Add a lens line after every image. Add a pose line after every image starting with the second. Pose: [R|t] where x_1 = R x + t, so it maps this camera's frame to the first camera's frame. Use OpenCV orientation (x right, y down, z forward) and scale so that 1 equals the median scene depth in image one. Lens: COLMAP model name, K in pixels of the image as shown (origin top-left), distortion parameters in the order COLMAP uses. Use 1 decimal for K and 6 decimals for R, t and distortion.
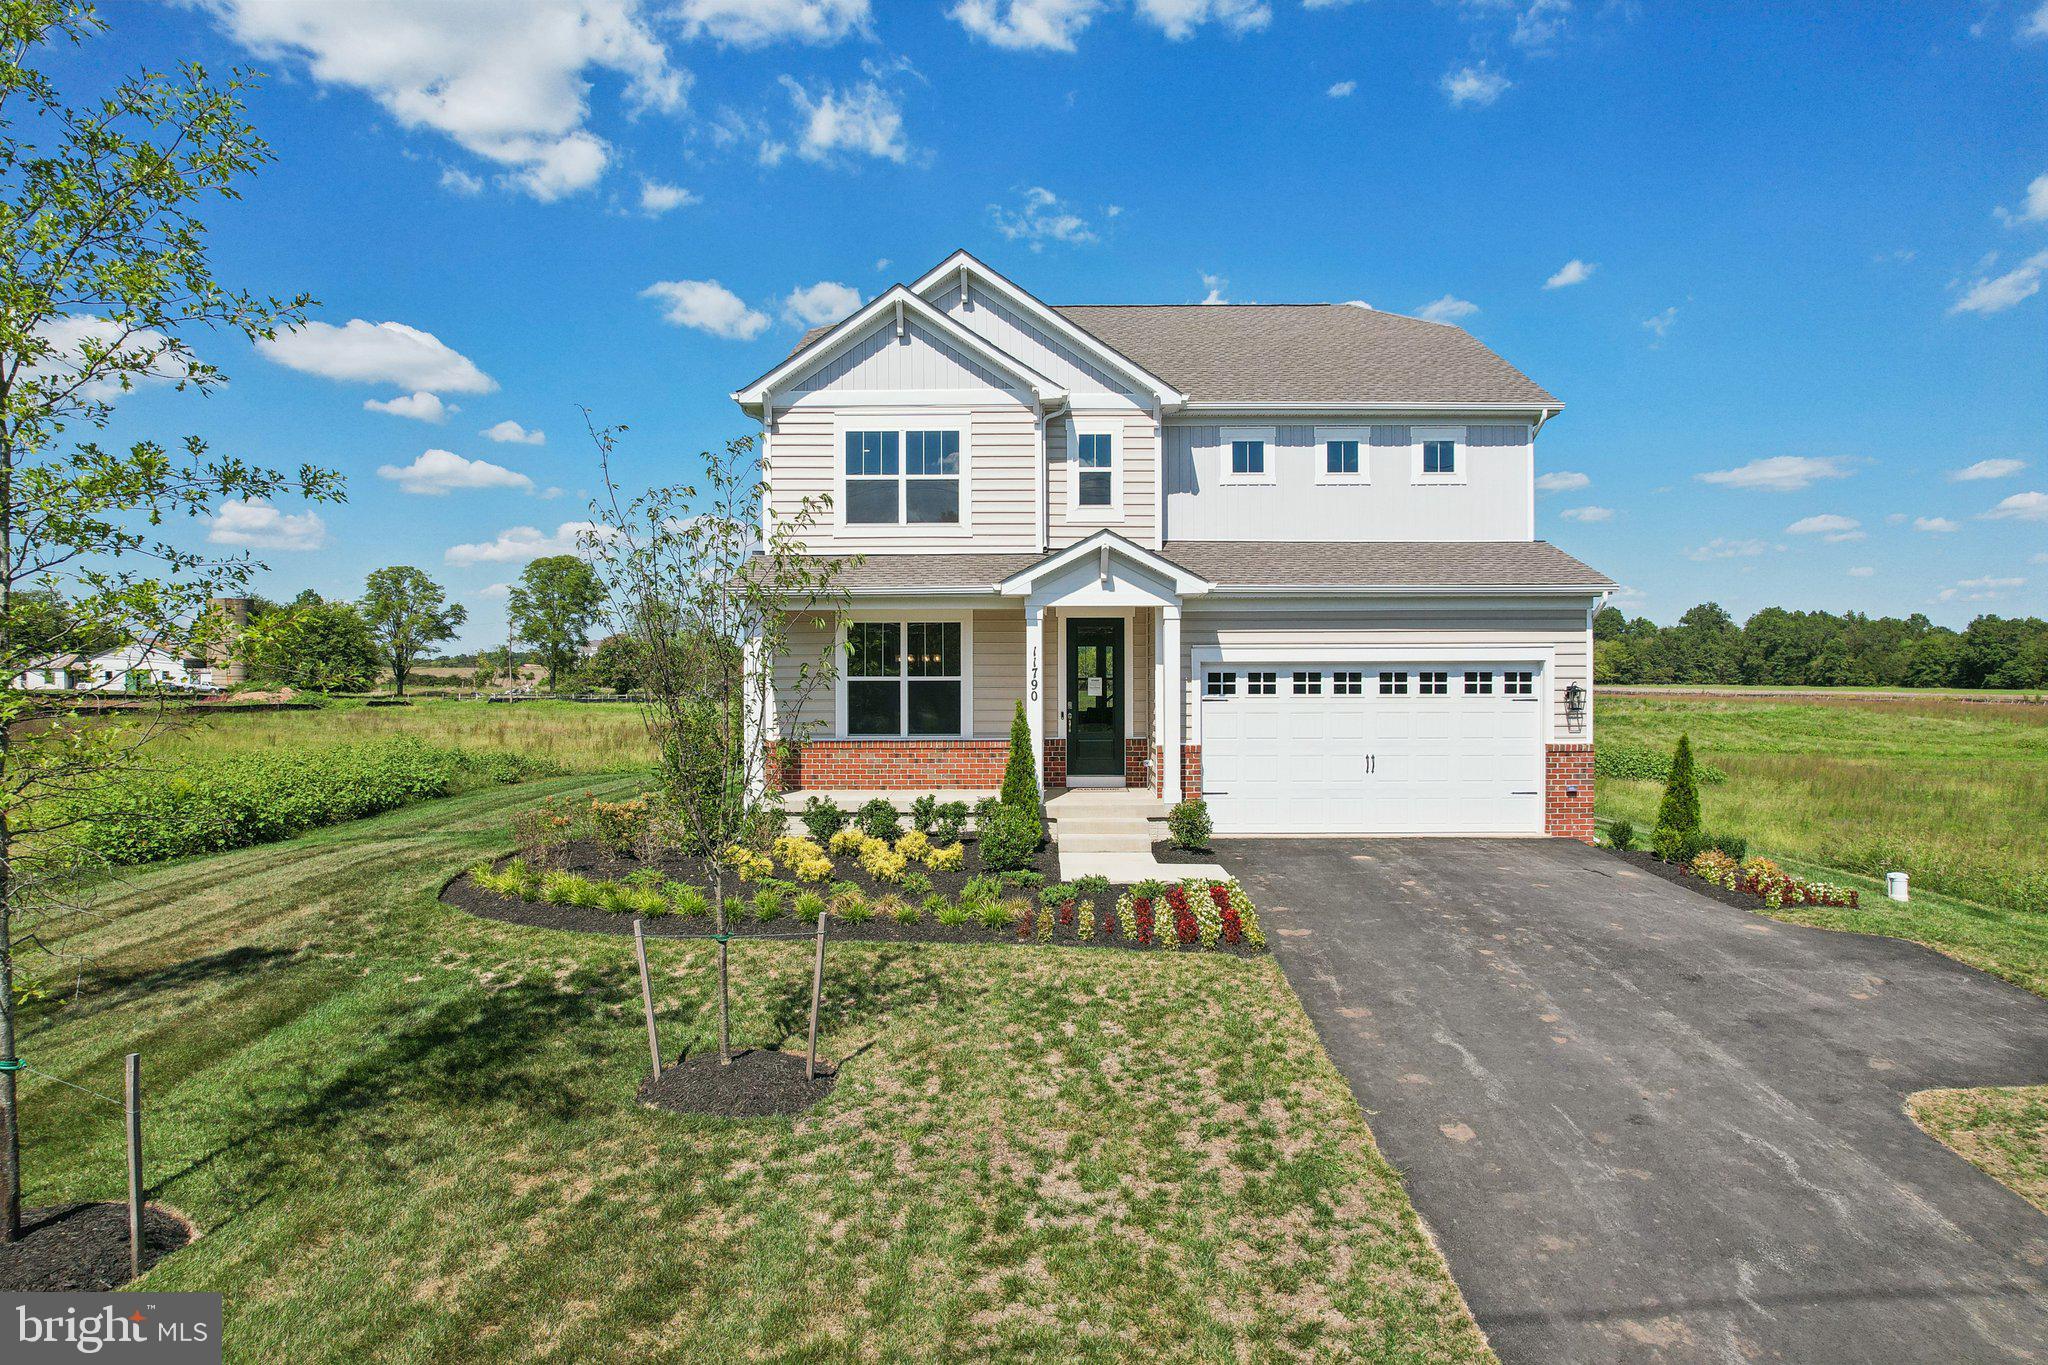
lens RADIAL K [[1308.8, 0, 1027.7], [0, 1308.8, 688.2], [0, 0, 1]] dist [-0.078928, 0.070720]
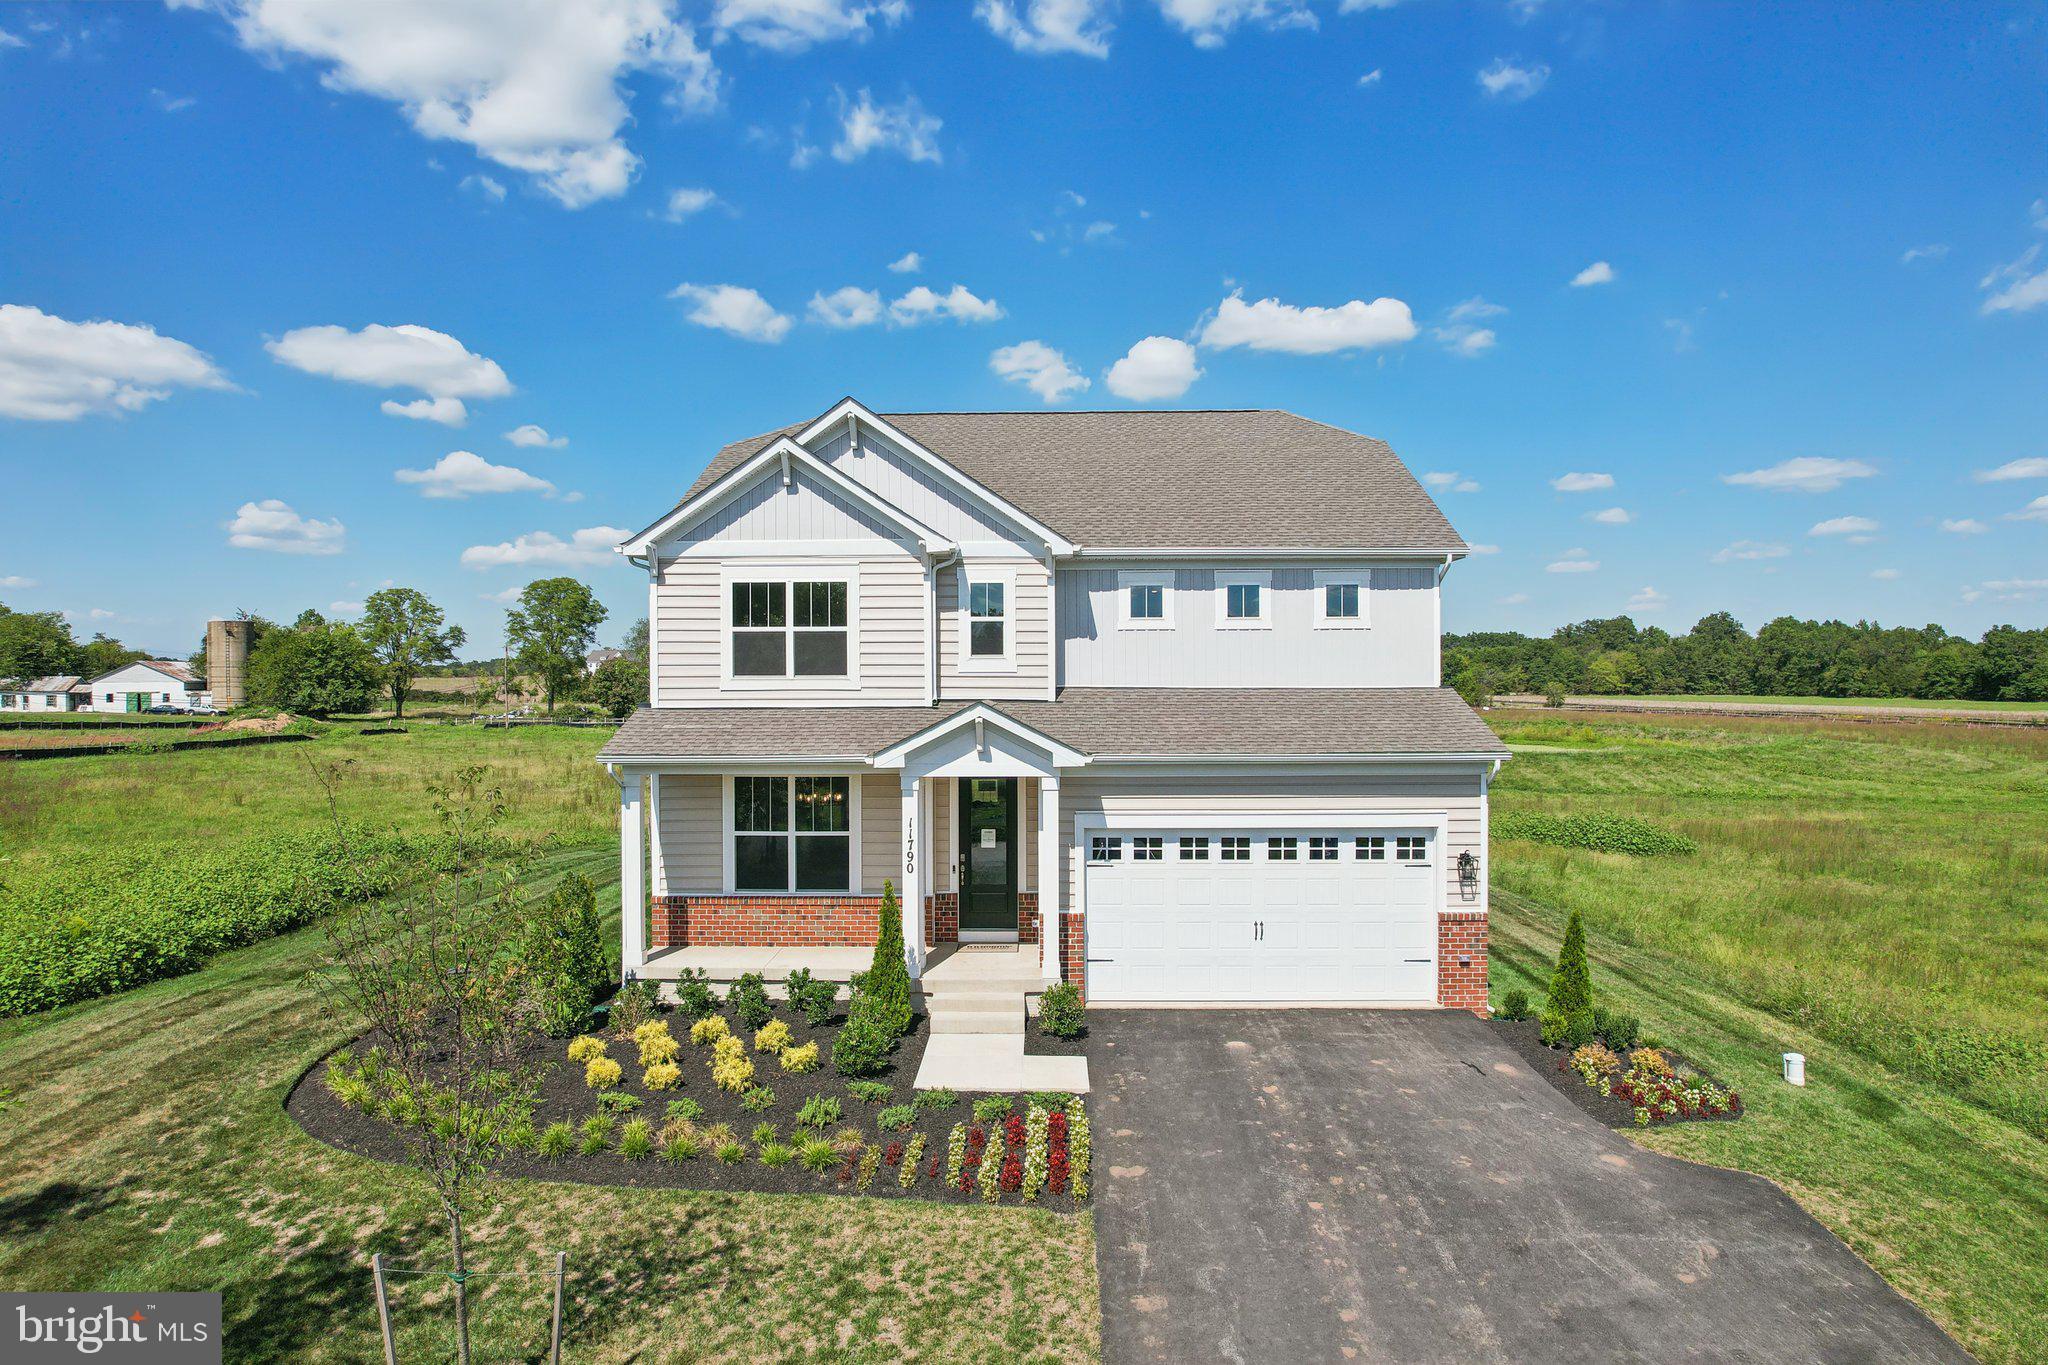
lens RADIAL K [[1311.0, 0, 1028.5], [0, 1311.0, 683.5], [0, 0, 1]] dist [-0.078033, 0.069486]
pose [[0.999952, -0.000845, -0.009735, 0.093590], [0.000786, 0.999981, -0.006057, -0.114483], [0.009740, 0.006049, 0.999934, 0.015842]]
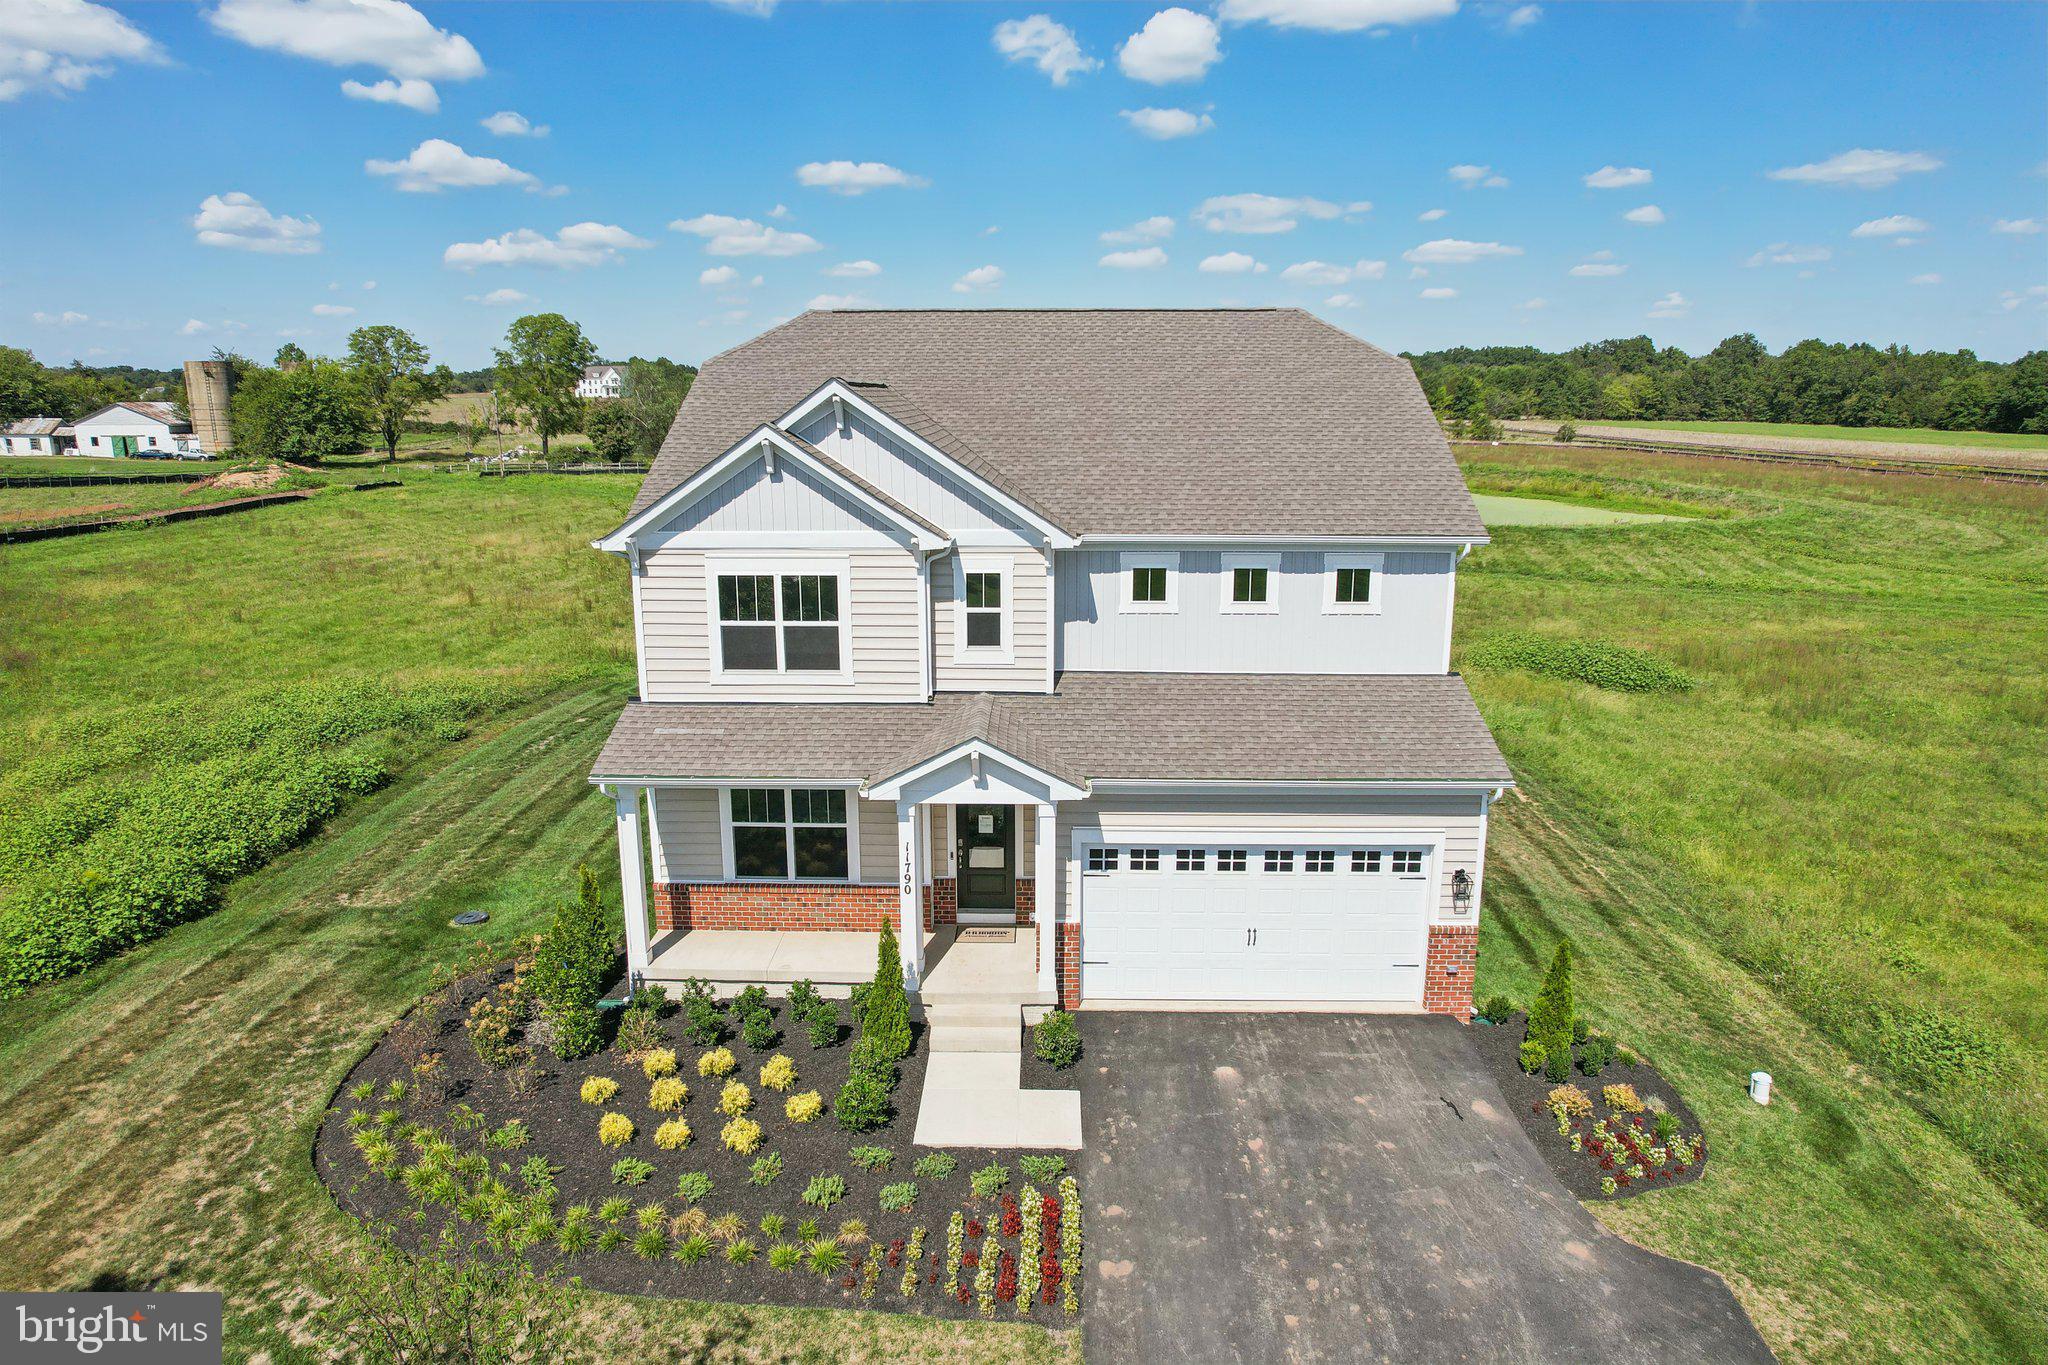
lens RADIAL K [[1306.5, 0, 1028.3], [0, 1306.5, 681.2], [0, 0, 1]] dist [-0.081077, 0.074181]
pose [[0.999929, 0.004533, -0.011042, 0.096117], [-0.002068, 0.976876, 0.213797, -0.323655], [0.011756, -0.213759, 0.976816, 0.065282]]
